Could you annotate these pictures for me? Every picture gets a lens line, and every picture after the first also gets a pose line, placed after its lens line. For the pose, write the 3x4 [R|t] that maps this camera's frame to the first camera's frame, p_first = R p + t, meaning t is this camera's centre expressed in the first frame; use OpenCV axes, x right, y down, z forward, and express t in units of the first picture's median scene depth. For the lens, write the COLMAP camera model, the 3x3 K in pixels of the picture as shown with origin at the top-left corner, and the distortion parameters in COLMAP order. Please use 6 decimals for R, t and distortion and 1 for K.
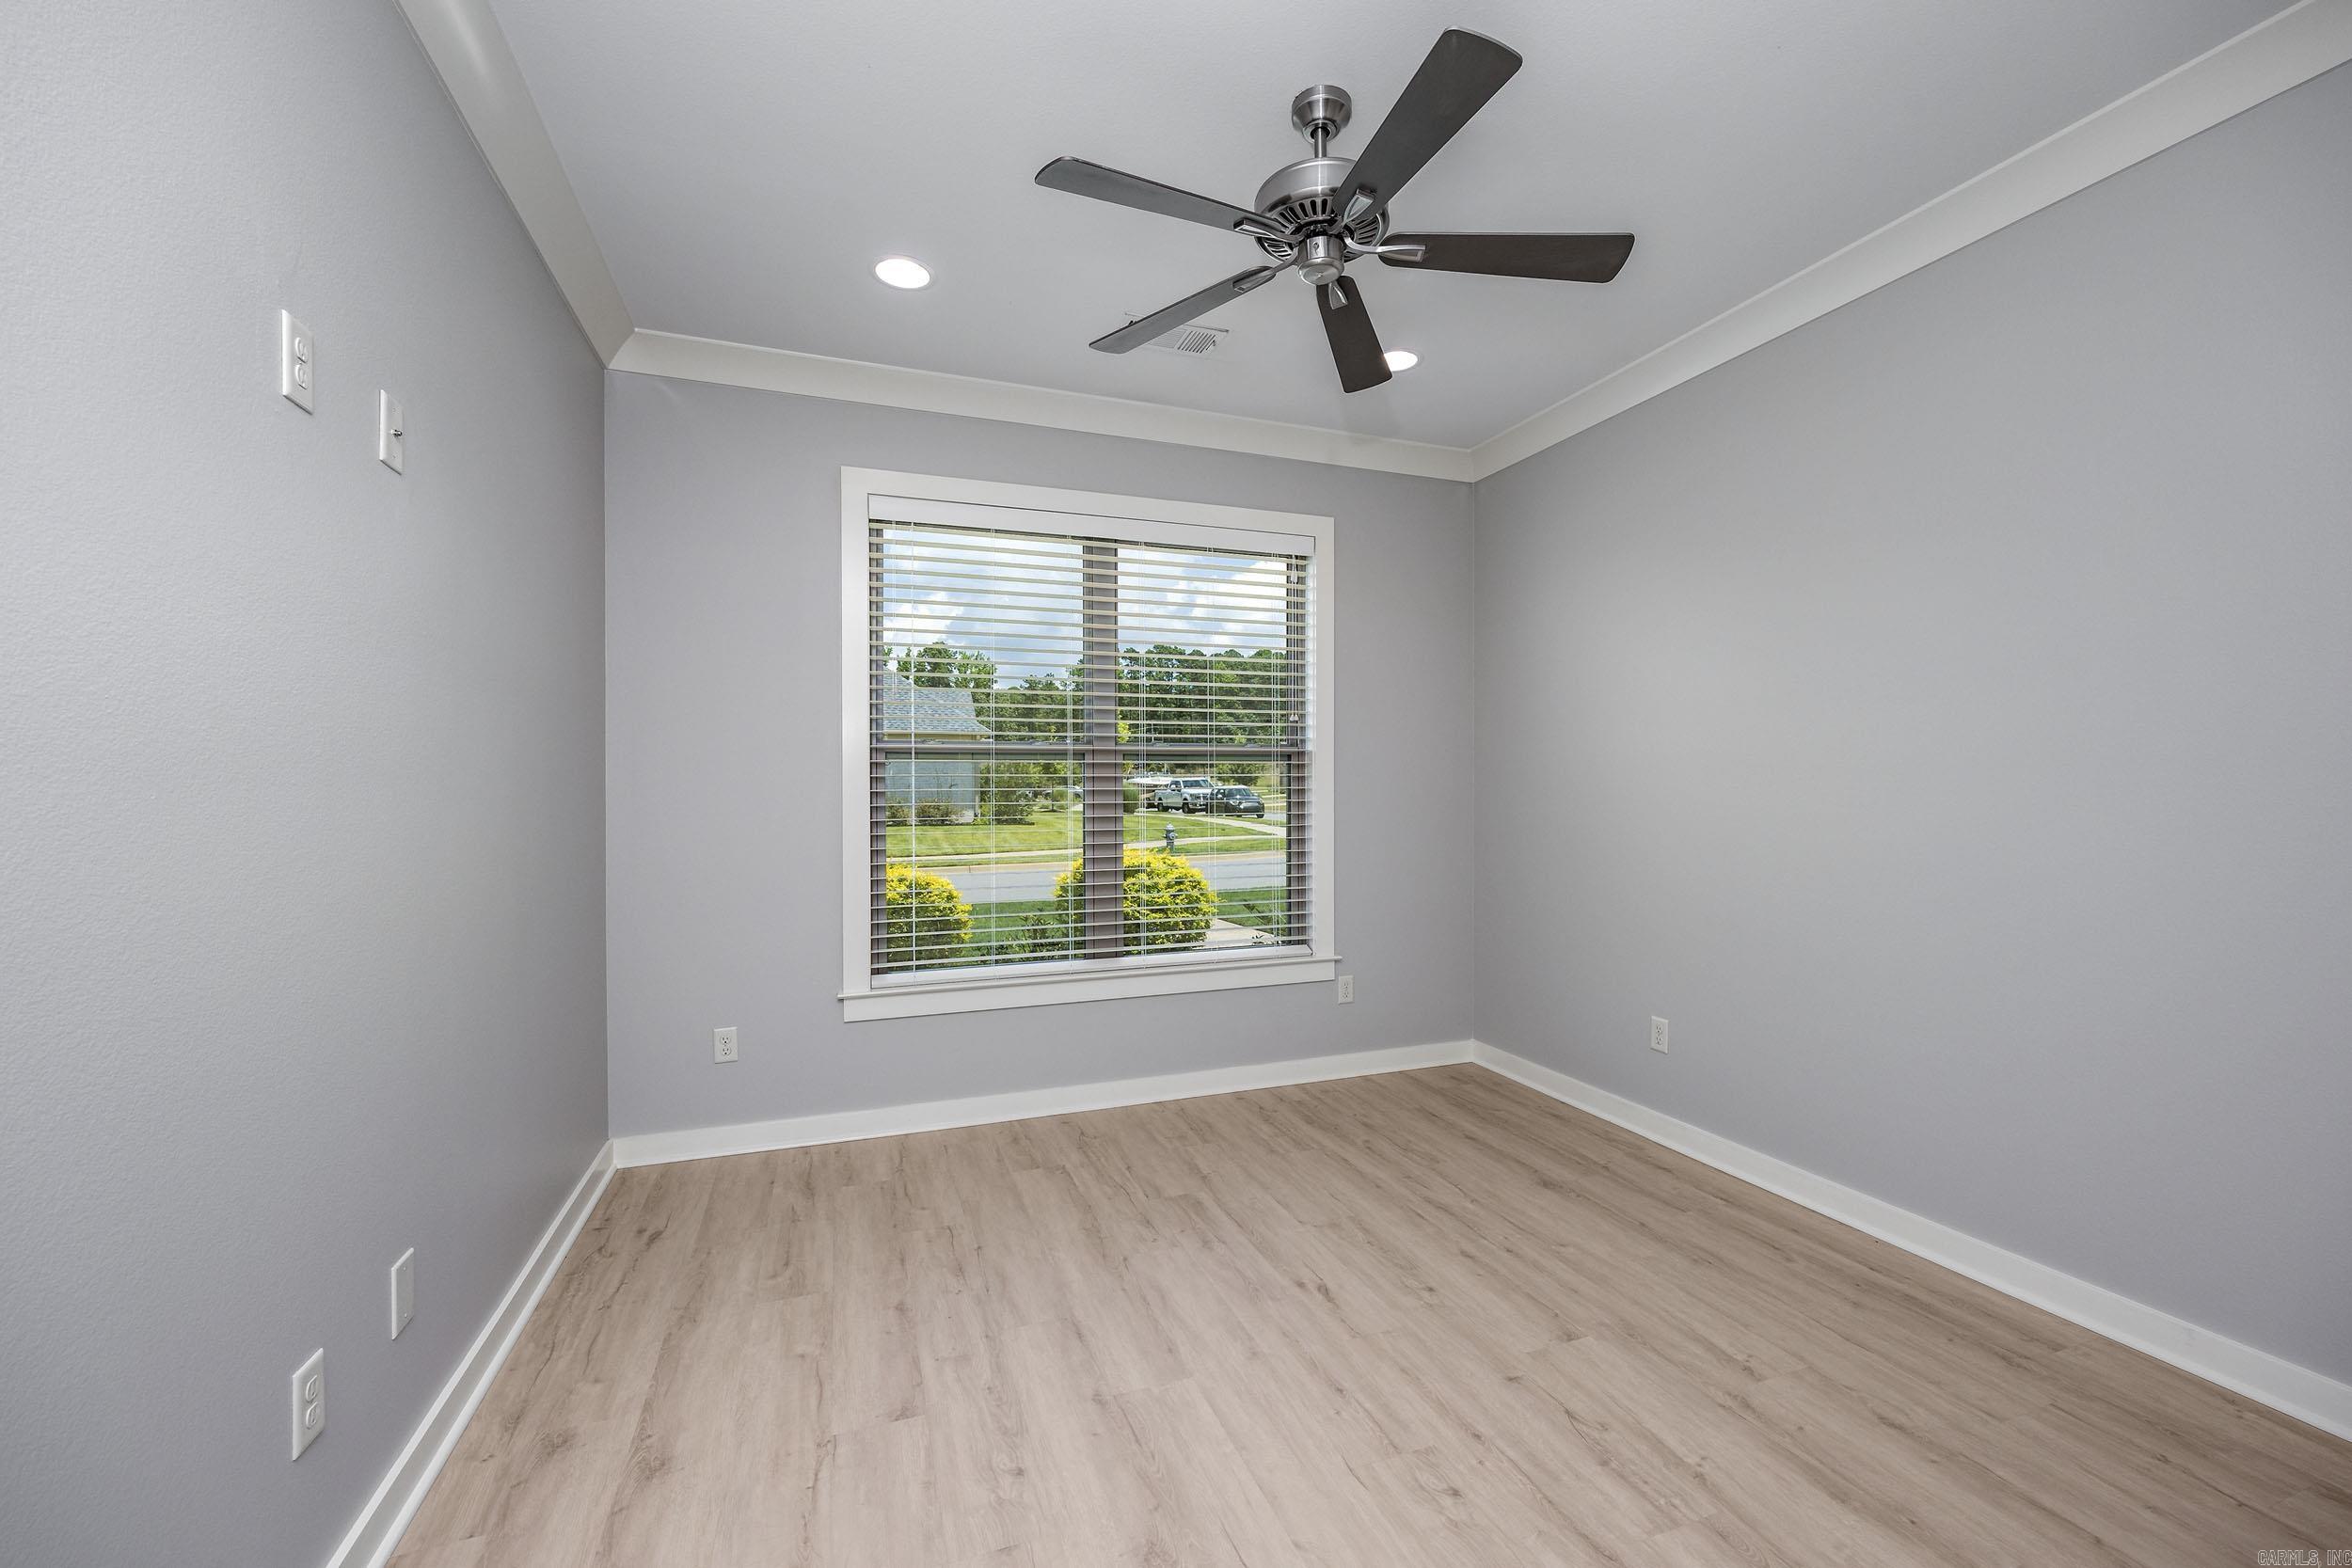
lens RADIAL K [[957.9, 0, 1168.9], [0, 957.9, 779.6], [0, 0, 1]] dist [0.000931, -0.000196]
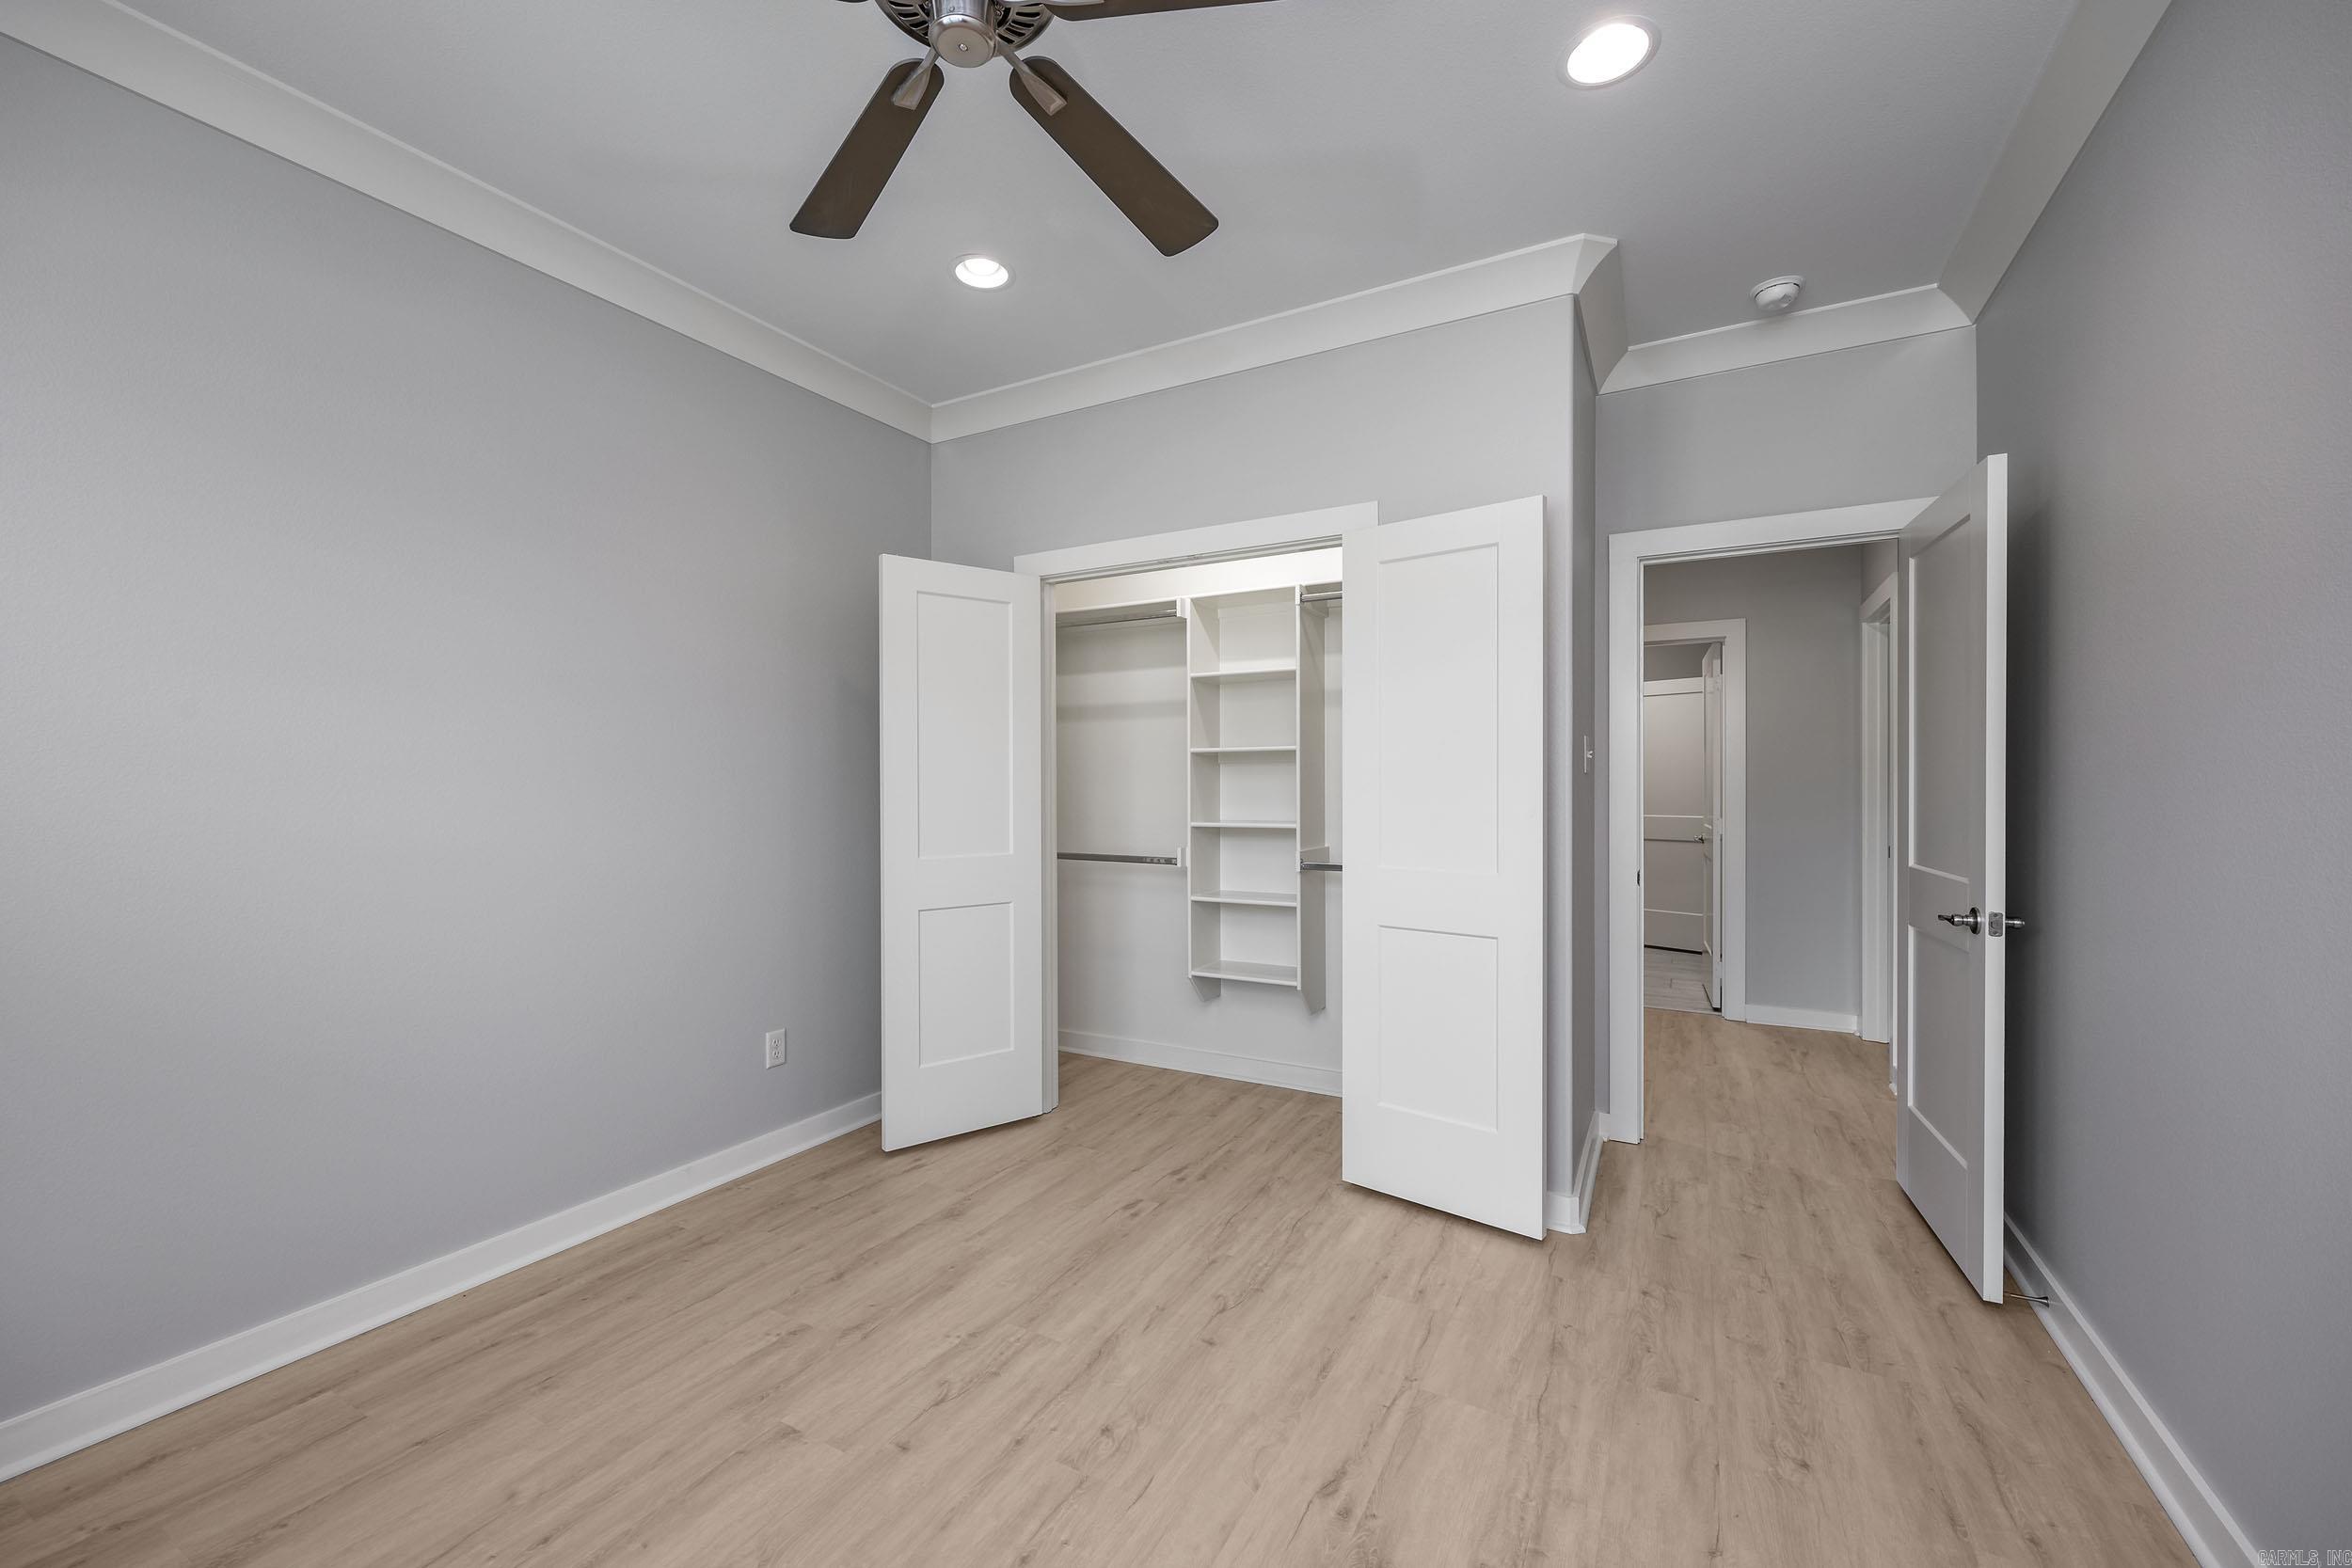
lens RADIAL K [[957.9, 0, 1187.0], [0, 957.9, 786.6], [0, 0, 1]] dist [0.000931, -0.000196]
pose [[-0.689745, 0.006189, 0.724025, -0.448950], [-0.003194, 0.999928, -0.011590, 0.020426], [-0.724045, -0.010306, -0.689676, 1.362399]]
